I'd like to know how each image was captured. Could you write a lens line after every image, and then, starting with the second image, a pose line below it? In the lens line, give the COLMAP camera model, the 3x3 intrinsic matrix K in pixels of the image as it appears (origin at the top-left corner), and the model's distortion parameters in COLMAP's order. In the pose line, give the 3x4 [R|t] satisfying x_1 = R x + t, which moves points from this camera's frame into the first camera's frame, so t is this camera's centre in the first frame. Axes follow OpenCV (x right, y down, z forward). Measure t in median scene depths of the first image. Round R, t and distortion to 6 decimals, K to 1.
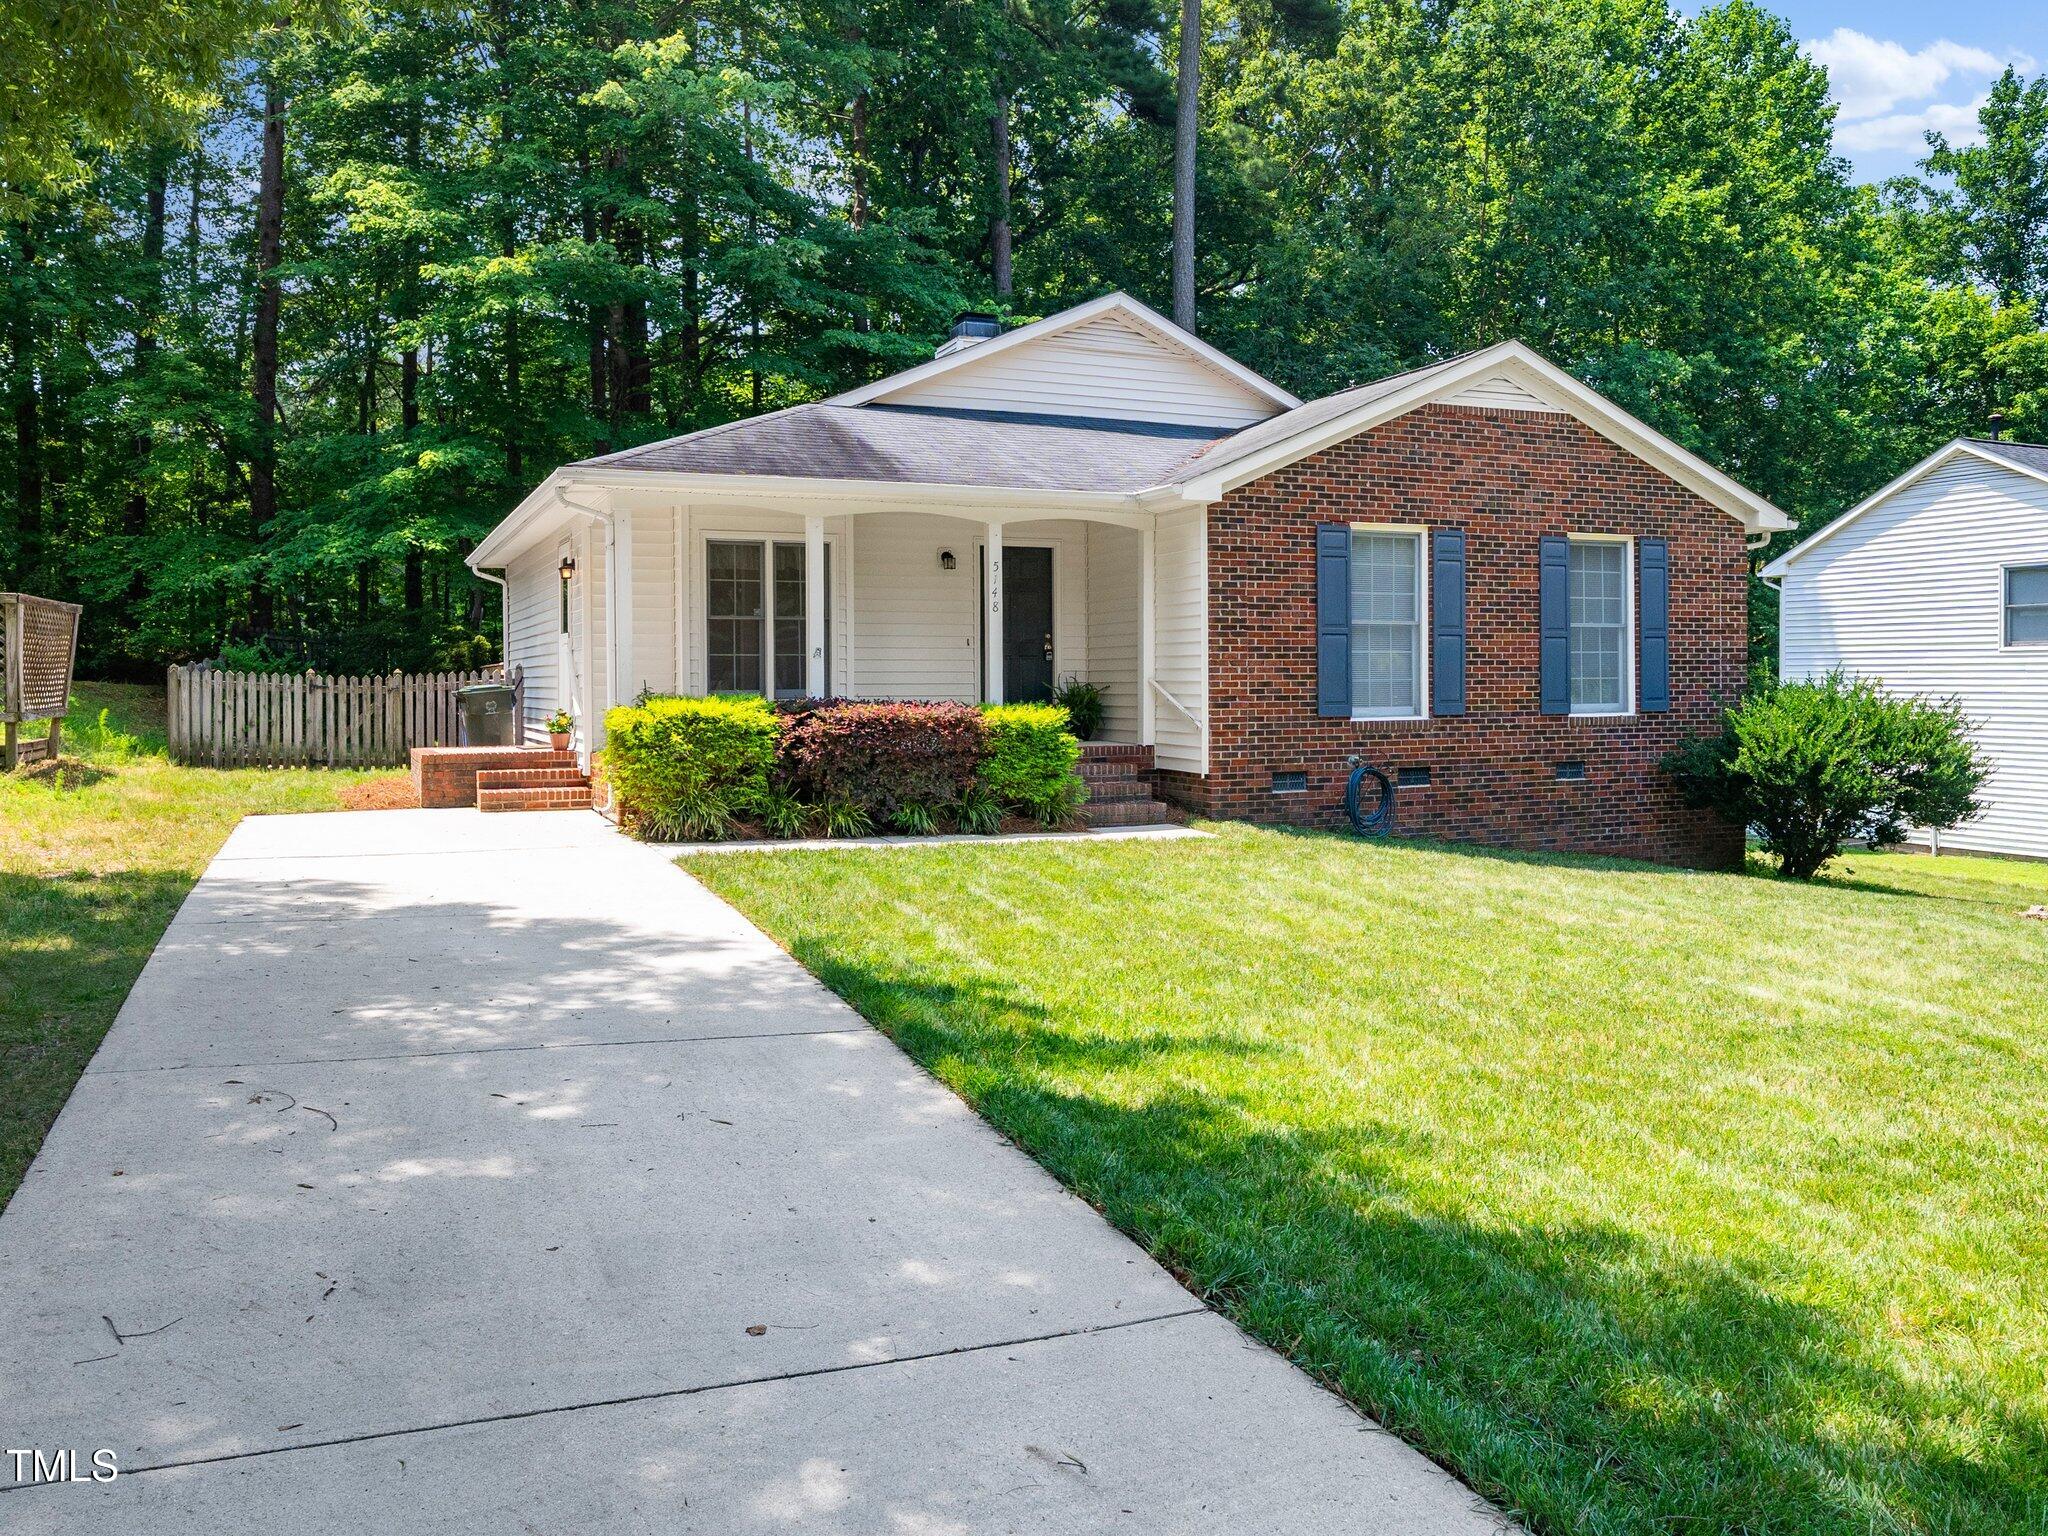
lens RADIAL K [[1747.1, 0, 1024.0], [0, 1747.1, 768.0], [0, 0, 1]] dist [-0.006214, 0.001446]
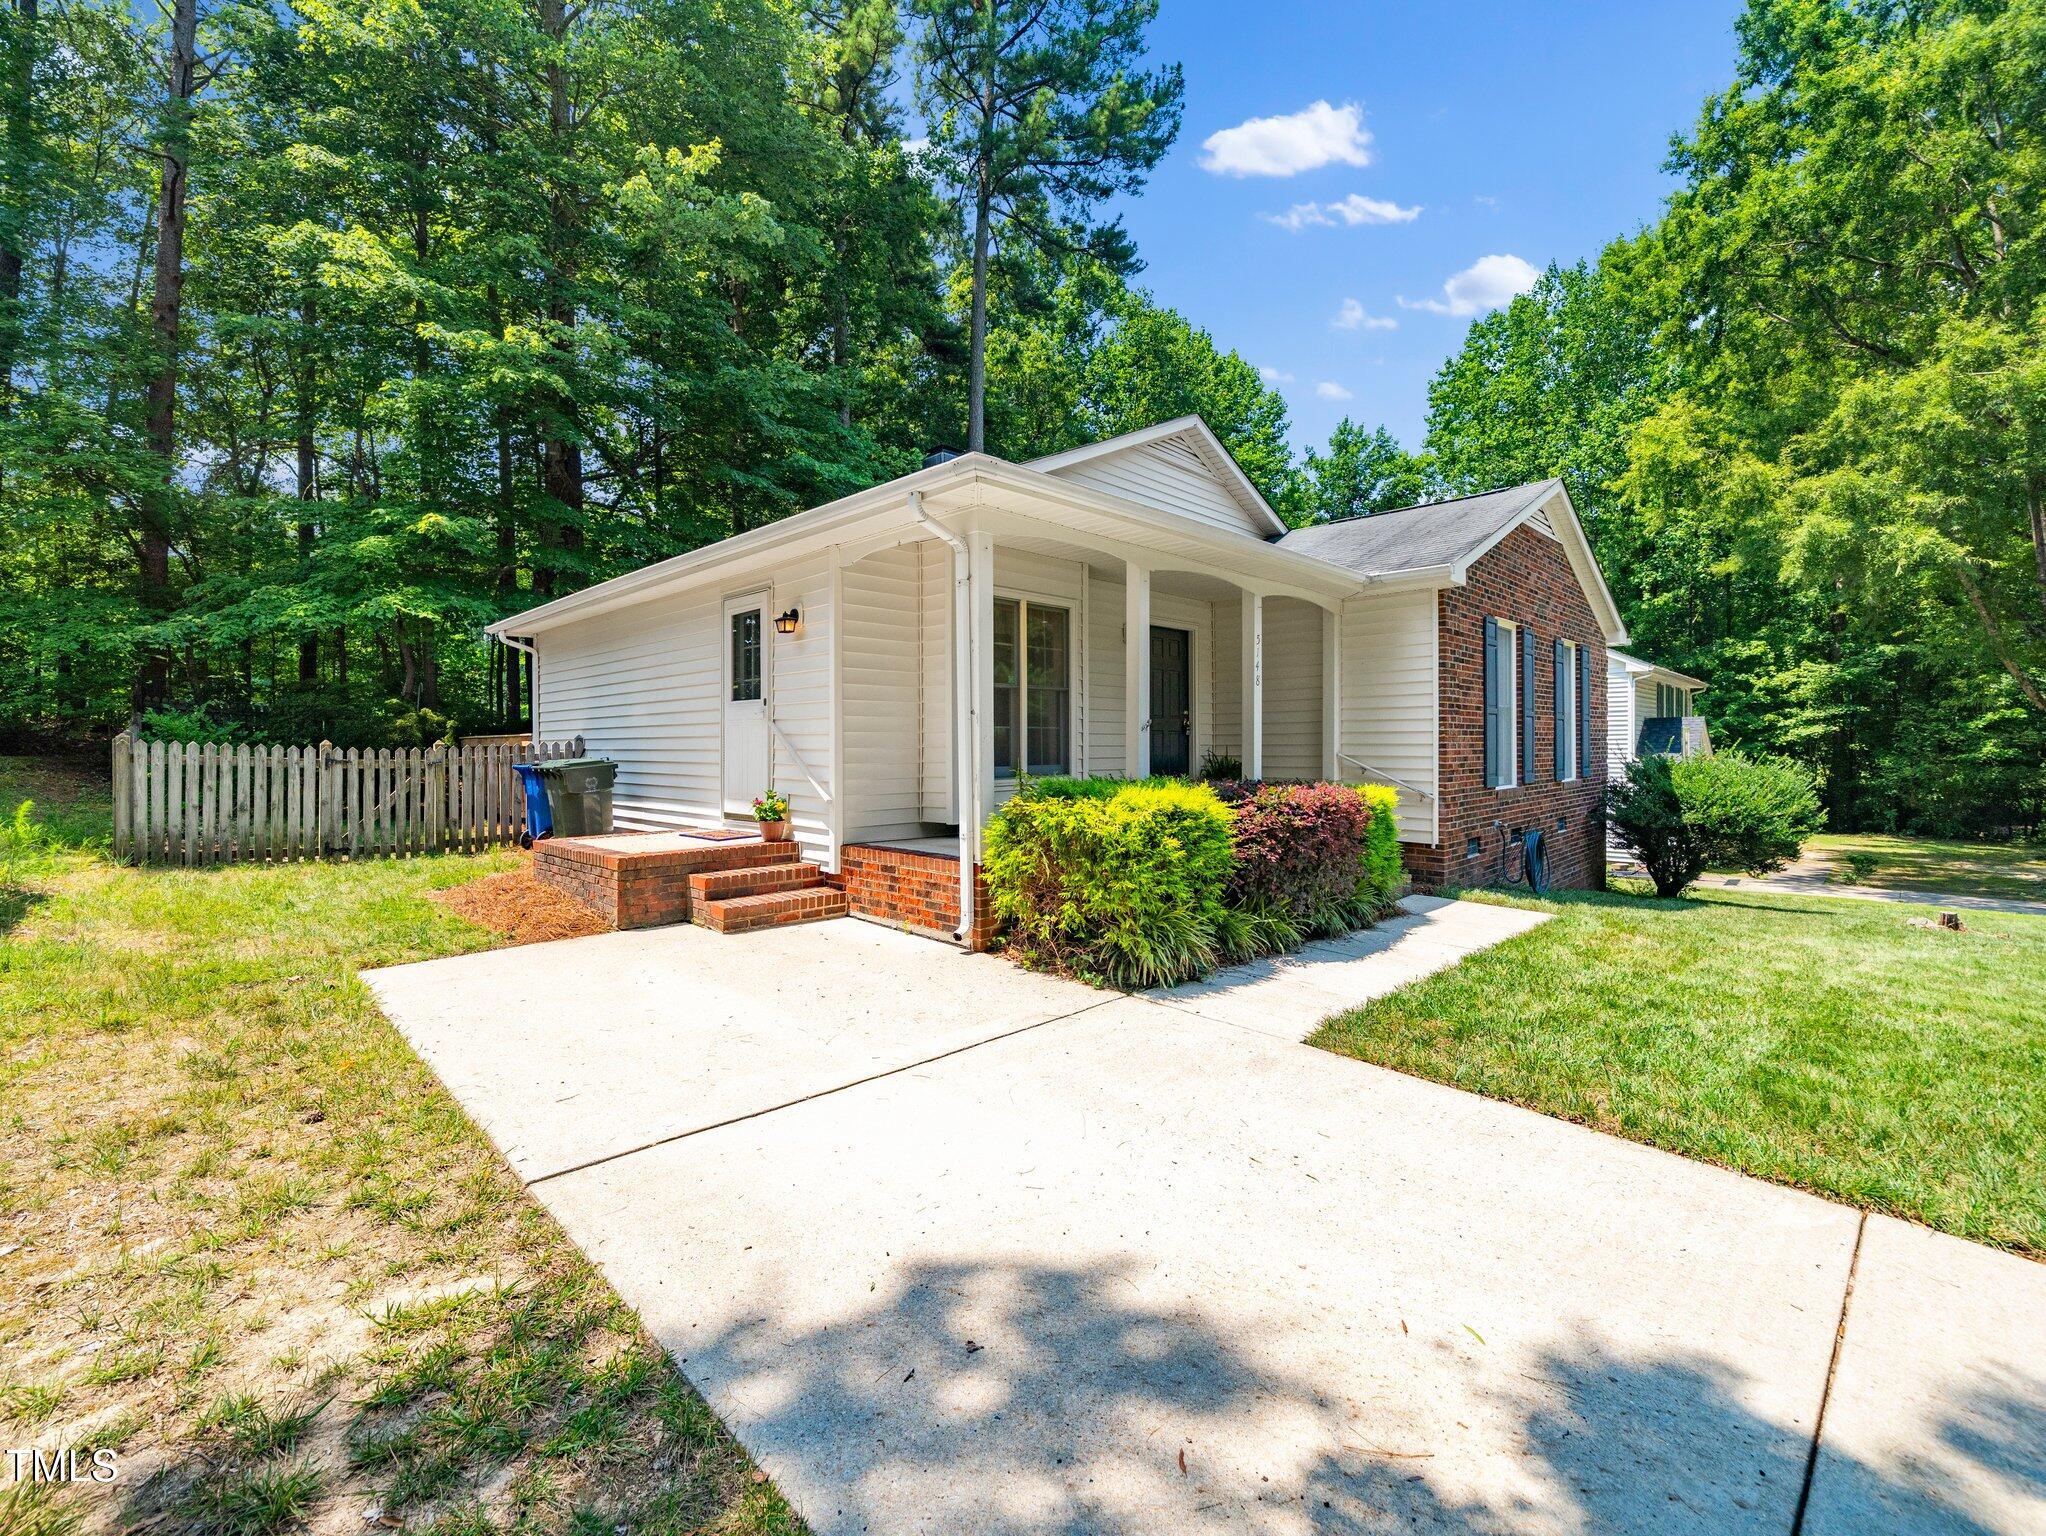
lens RADIAL K [[935.0, 0, 1023.0], [0, 935.0, 768.0], [0, 0, 1]] dist [-0.003060, -0.001506]
pose [[0.921020, -0.007980, 0.389433, -0.275073], [0.018019, 0.999593, -0.022132, -0.027447], [-0.389098, 0.027401, 0.920789, 0.458074]]
